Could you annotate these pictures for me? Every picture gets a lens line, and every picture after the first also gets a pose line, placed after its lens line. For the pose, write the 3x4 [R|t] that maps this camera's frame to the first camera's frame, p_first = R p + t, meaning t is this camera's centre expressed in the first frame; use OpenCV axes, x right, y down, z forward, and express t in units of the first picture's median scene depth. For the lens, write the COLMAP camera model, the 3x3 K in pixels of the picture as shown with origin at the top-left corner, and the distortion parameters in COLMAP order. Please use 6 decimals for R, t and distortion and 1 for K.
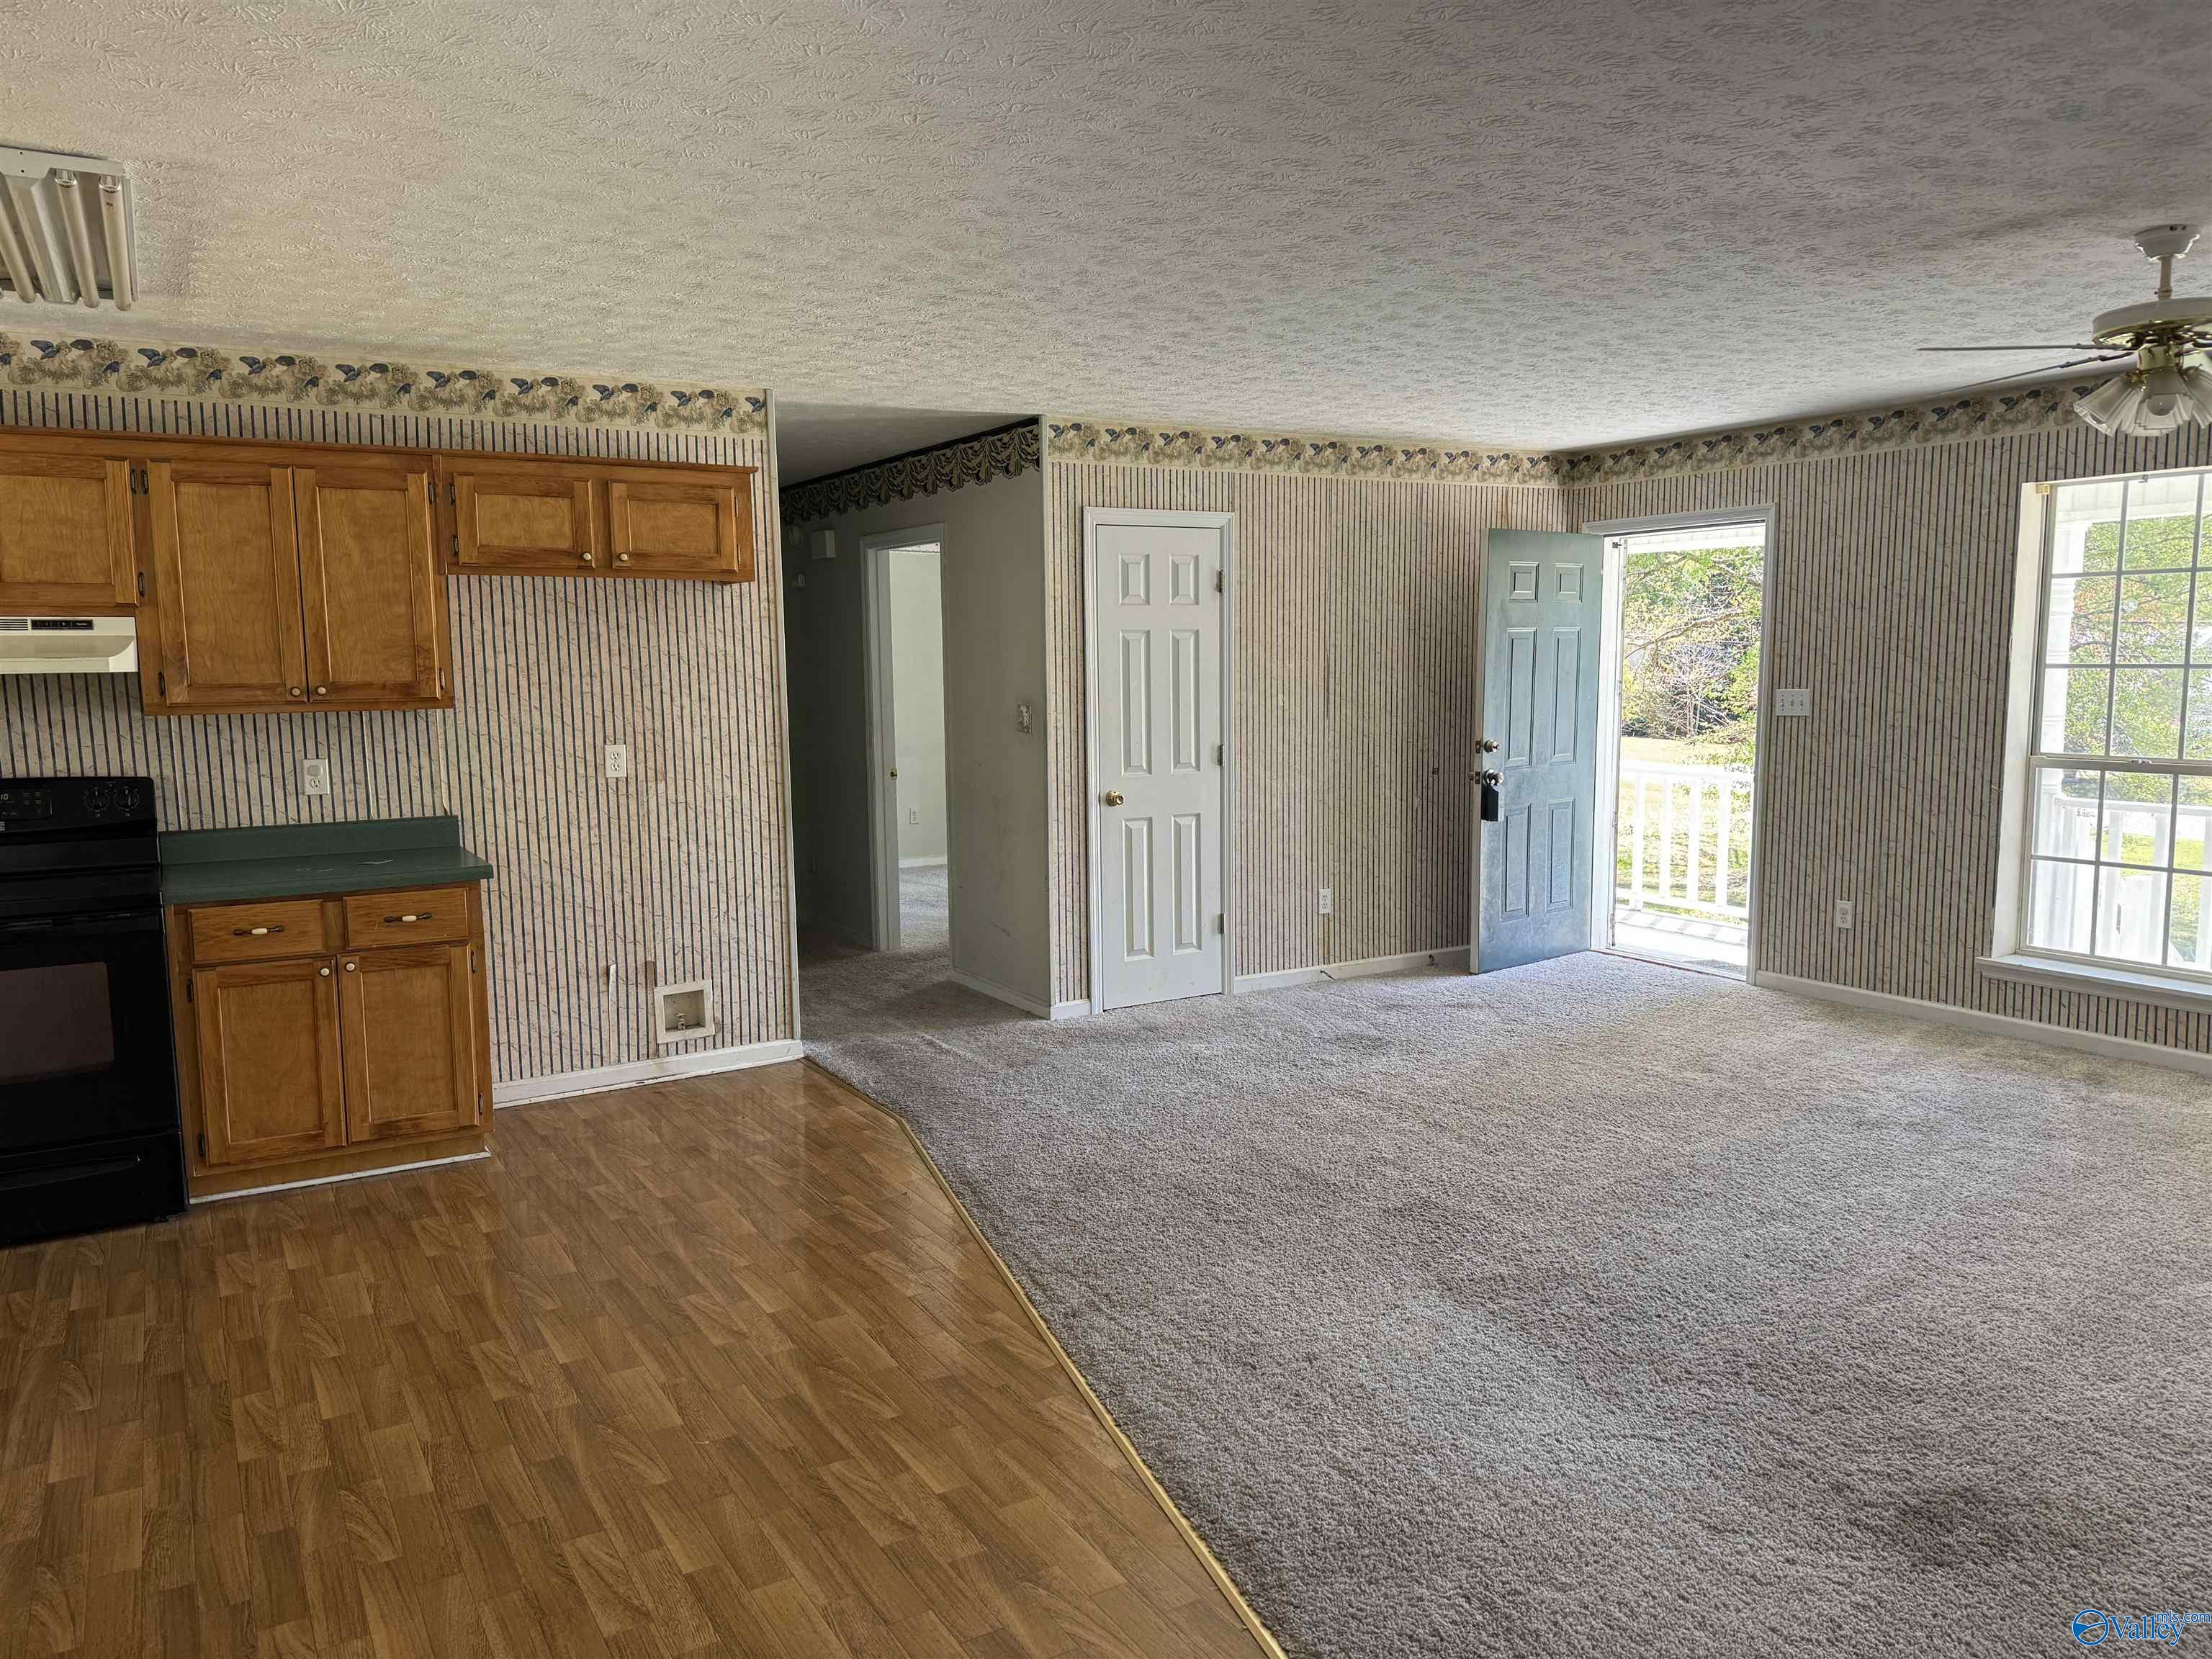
lens RADIAL K [[1528.6, 0, 1114.5], [0, 1528.6, 843.3], [0, 0, 1]] dist [0.092261, -0.168804]
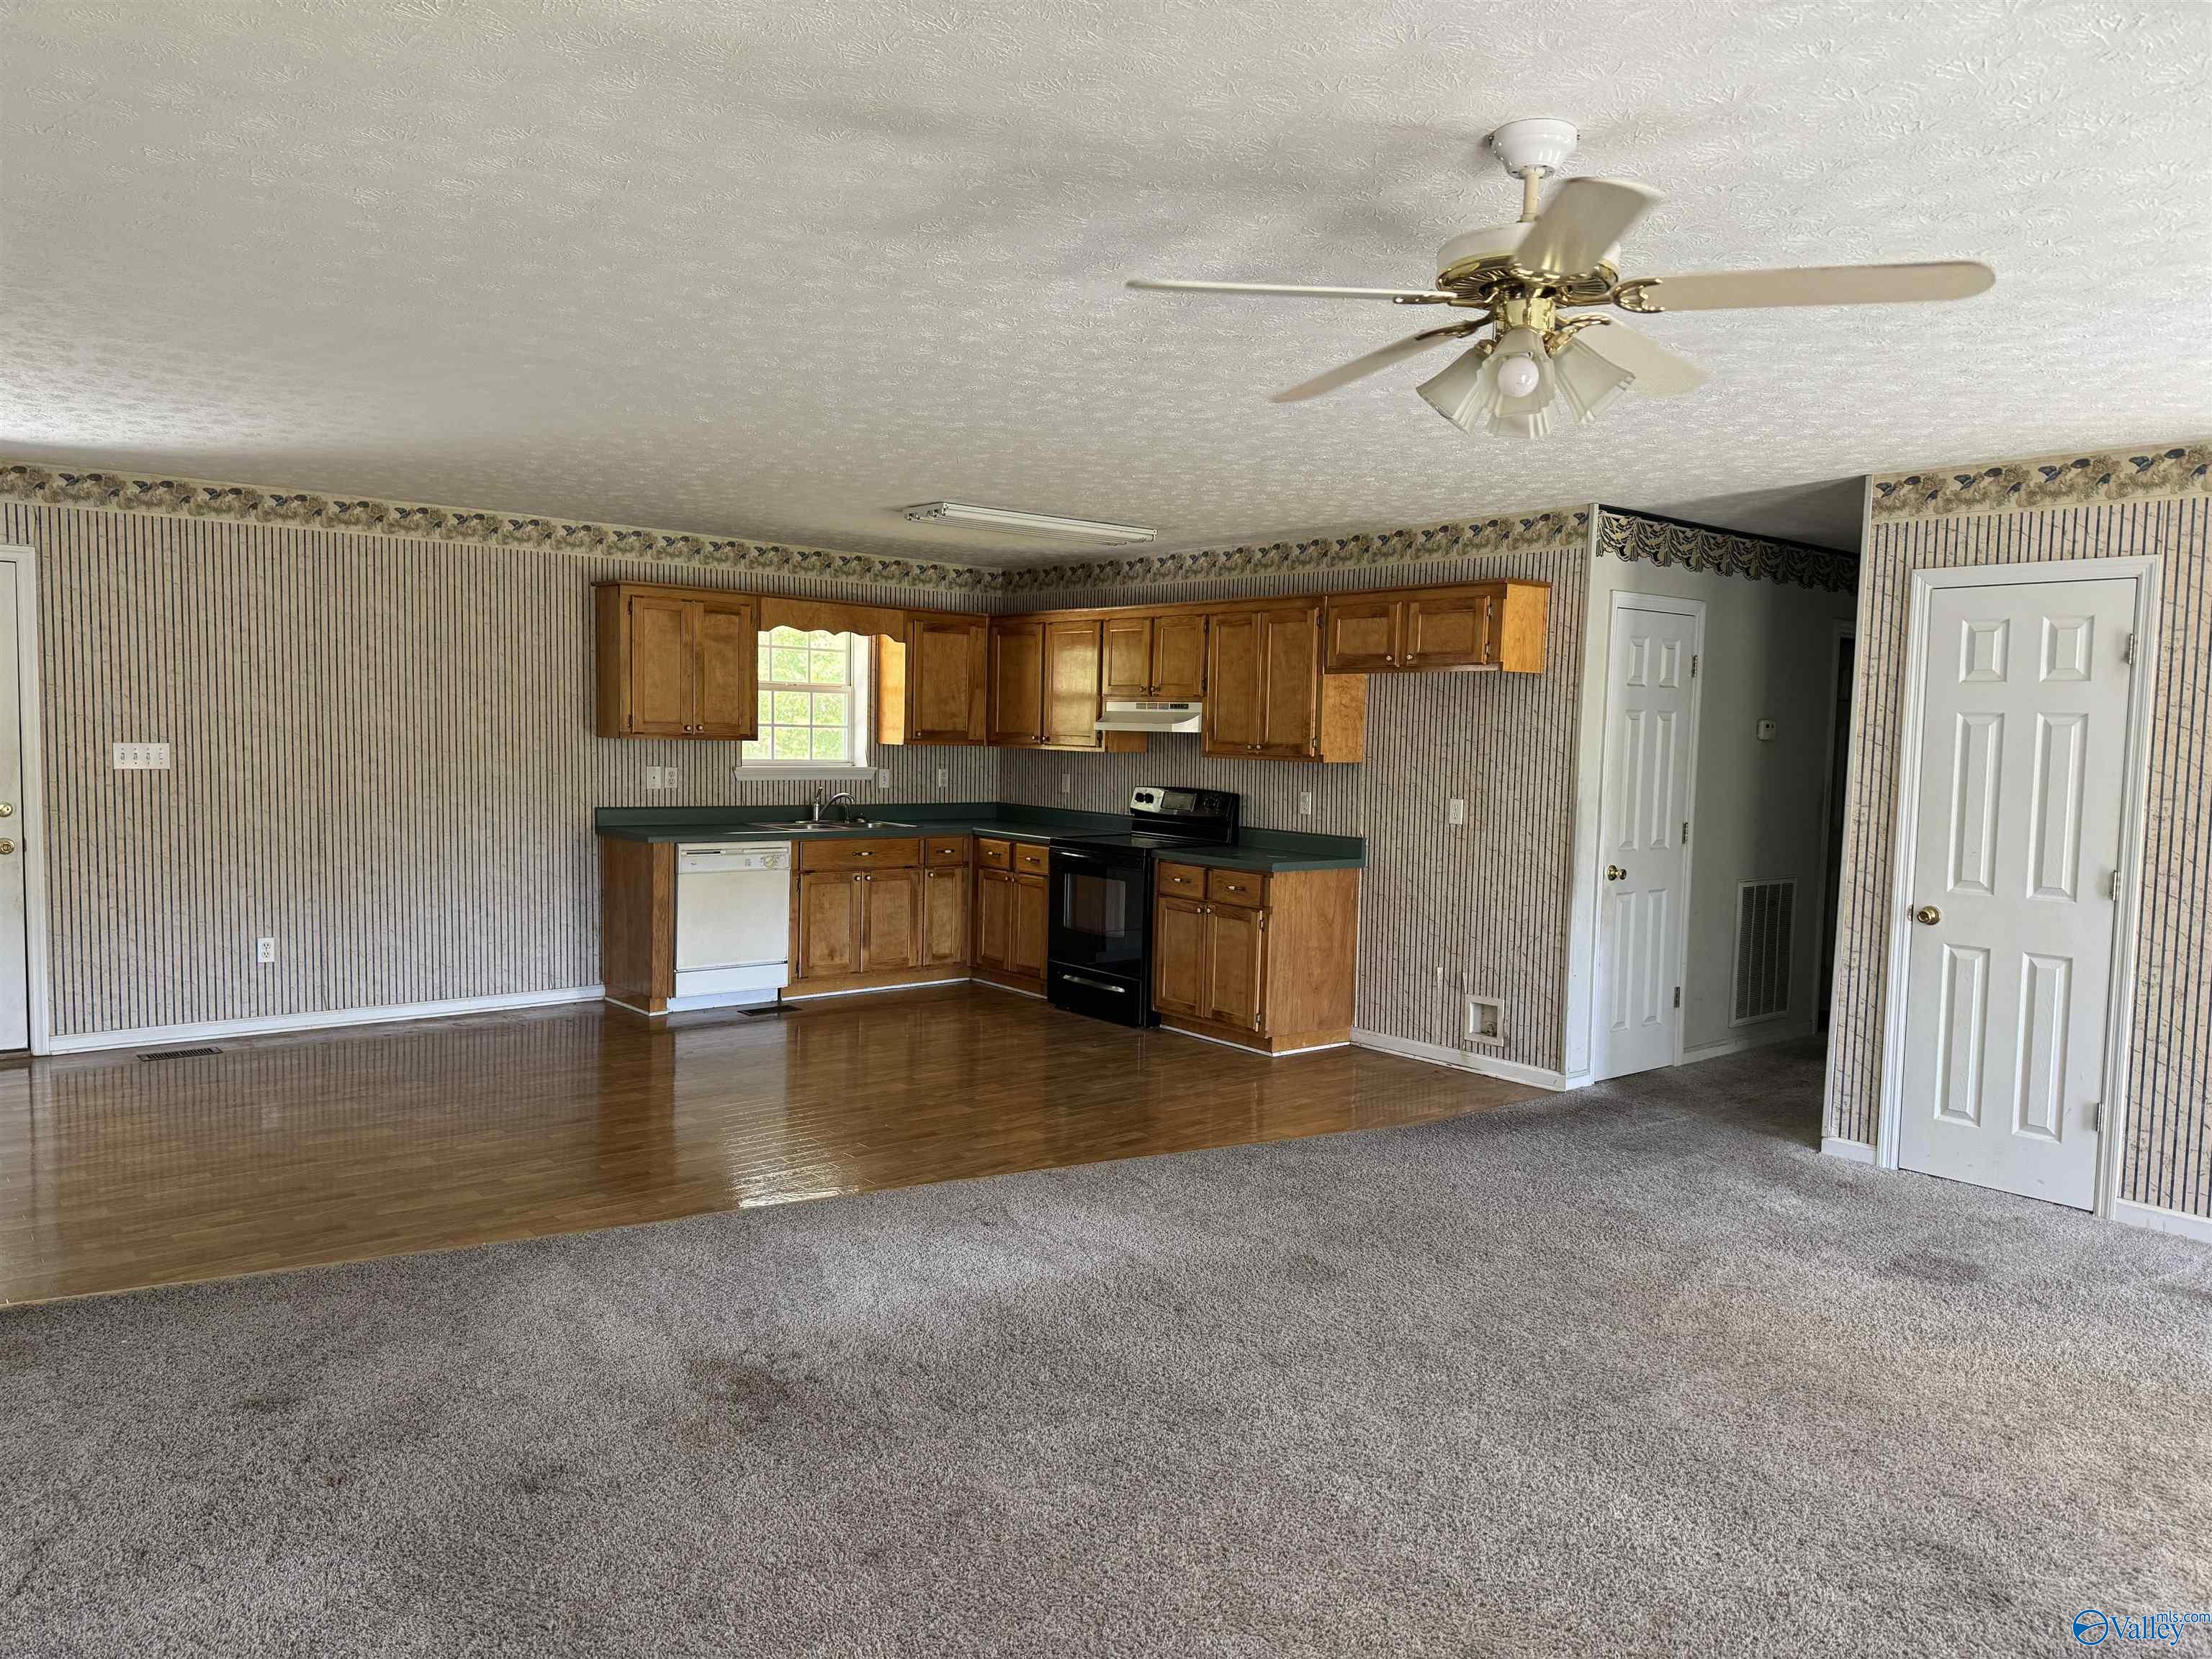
lens RADIAL K [[1528.6, 0, 1114.5], [0, 1528.6, 843.3], [0, 0, 1]] dist [0.092261, -0.168804]
pose [[0.138653, 0.088380, -0.986390, 0.972590], [-0.145262, 0.987052, 0.068021, -0.077971], [0.979630, 0.133854, 0.149696, 0.564009]]
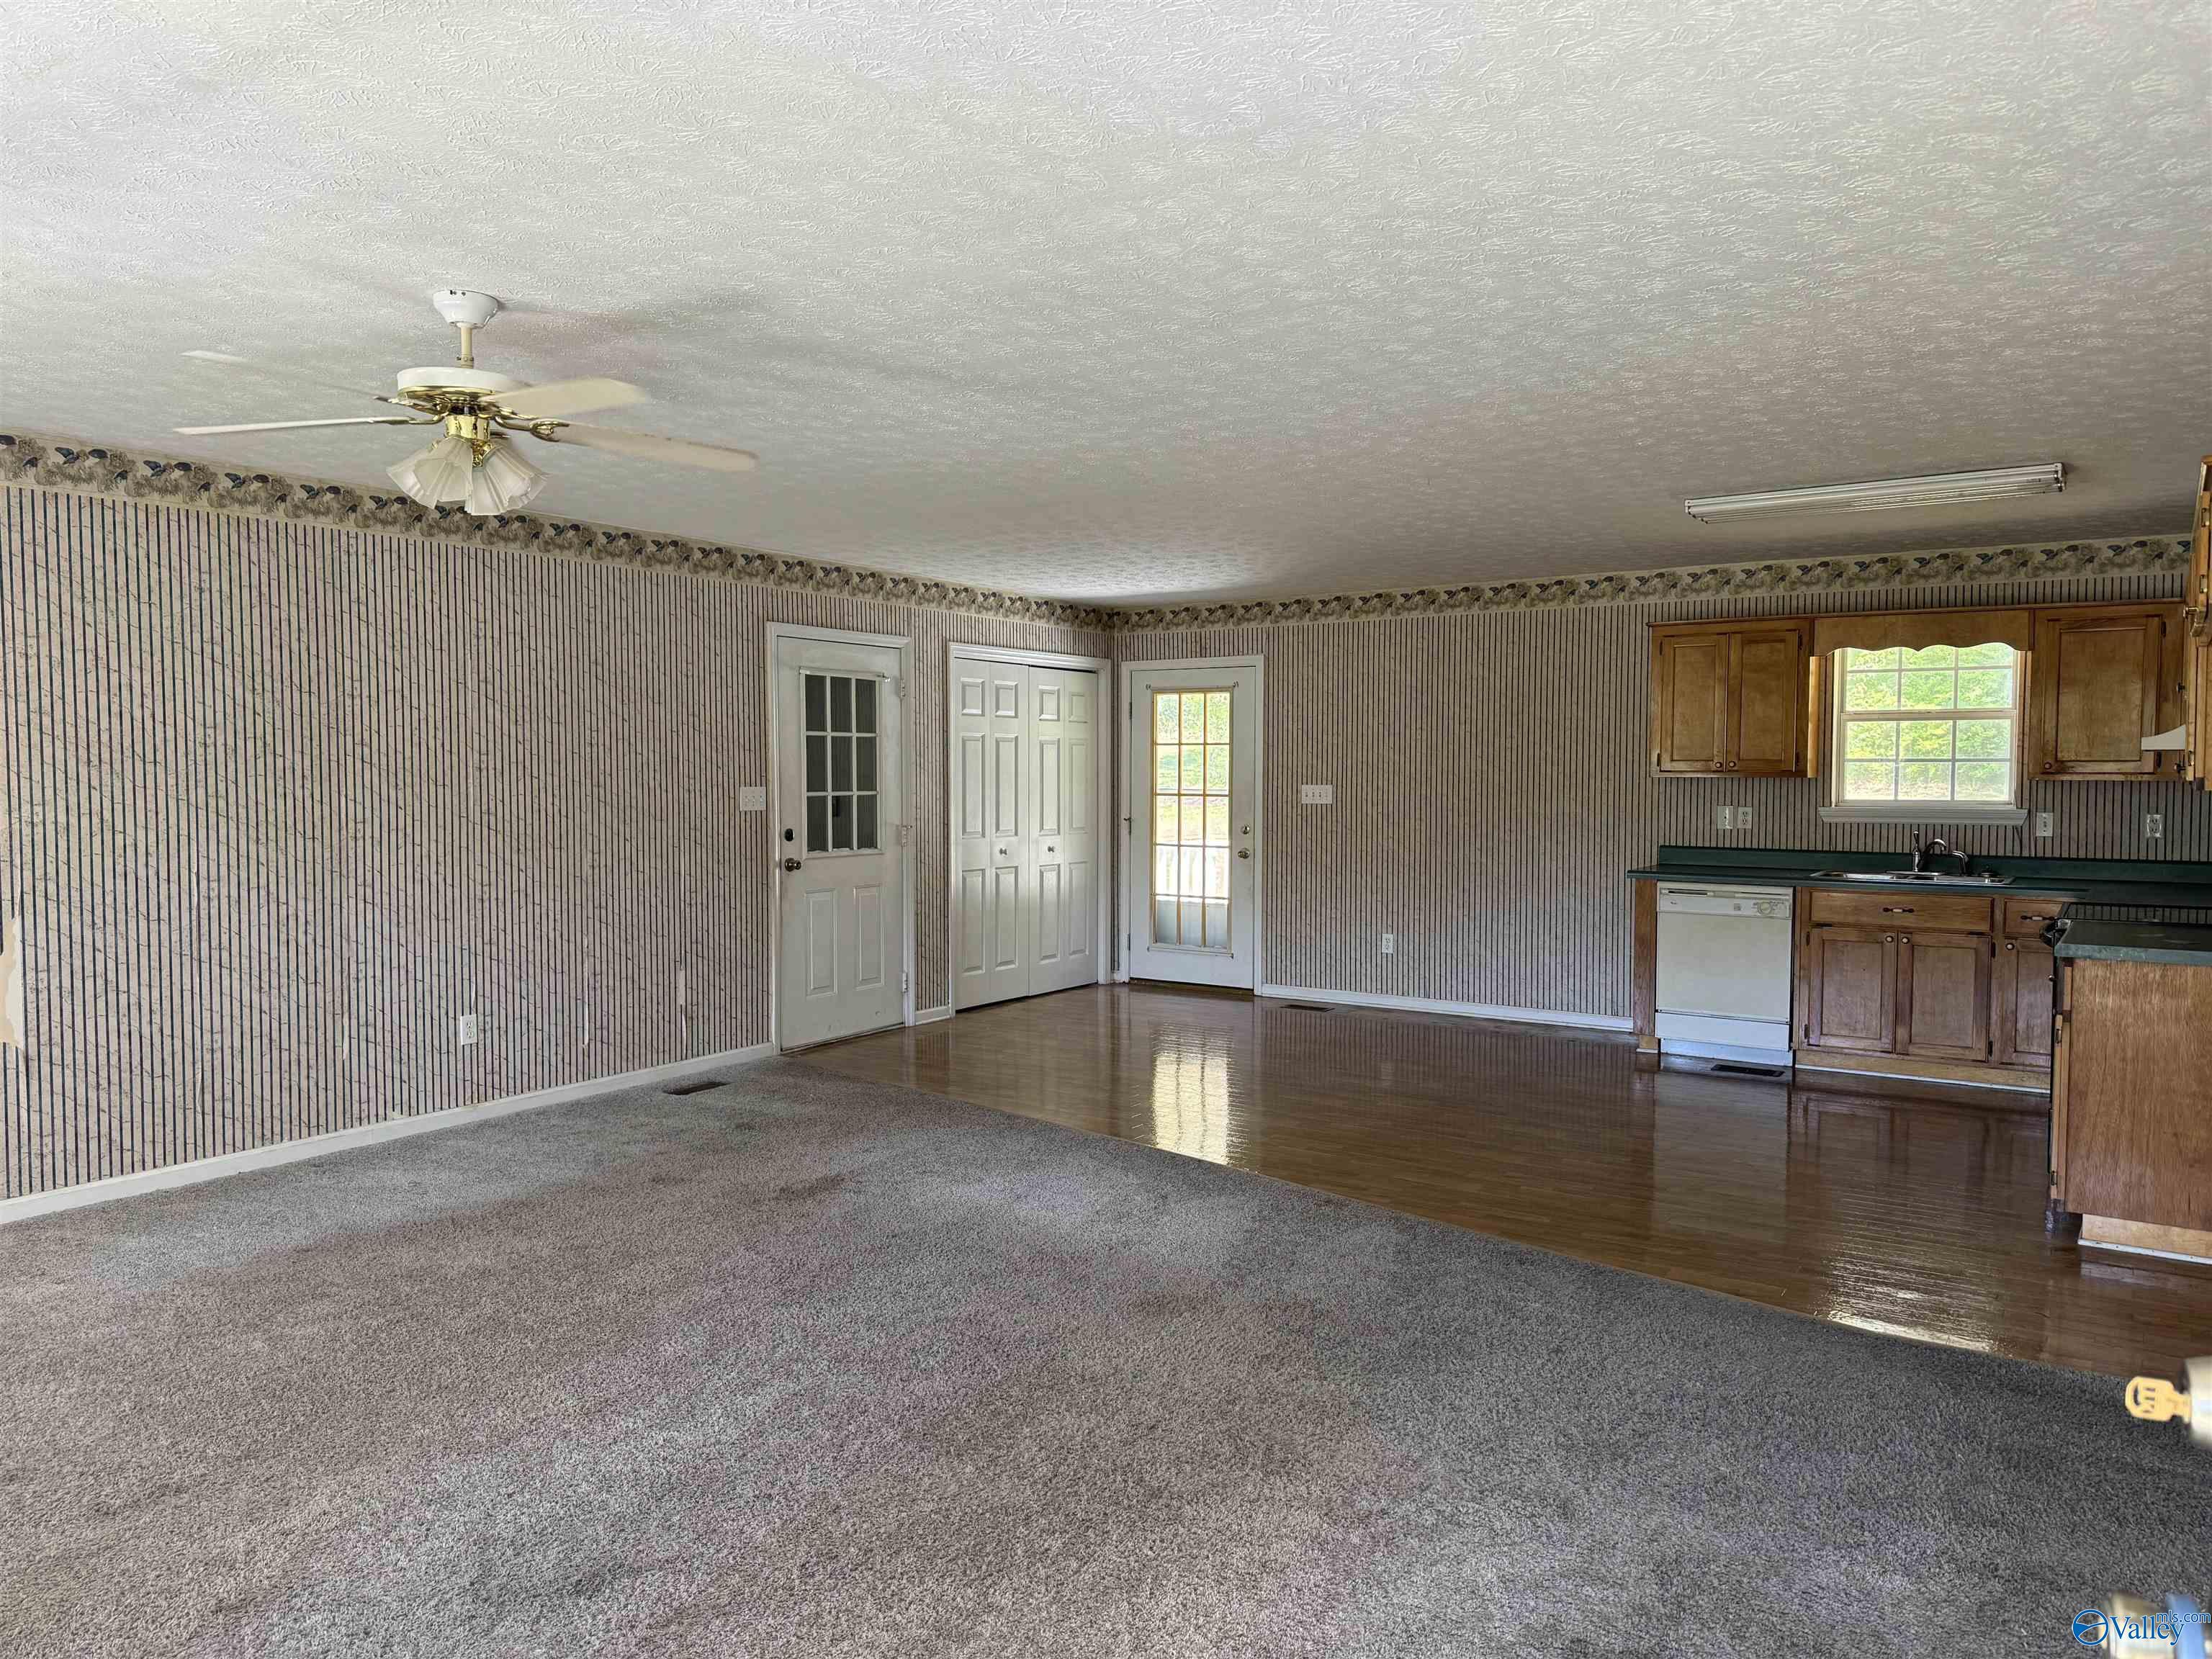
lens RADIAL K [[1528.6, 0, 1114.5], [0, 1528.6, 843.3], [0, 0, 1]] dist [0.092261, -0.168804]
pose [[-0.918698, 0.027976, -0.393970, 0.514379], [-0.039514, 0.985974, 0.162156, -0.168691], [0.392980, 0.164540, -0.904706, 1.485519]]
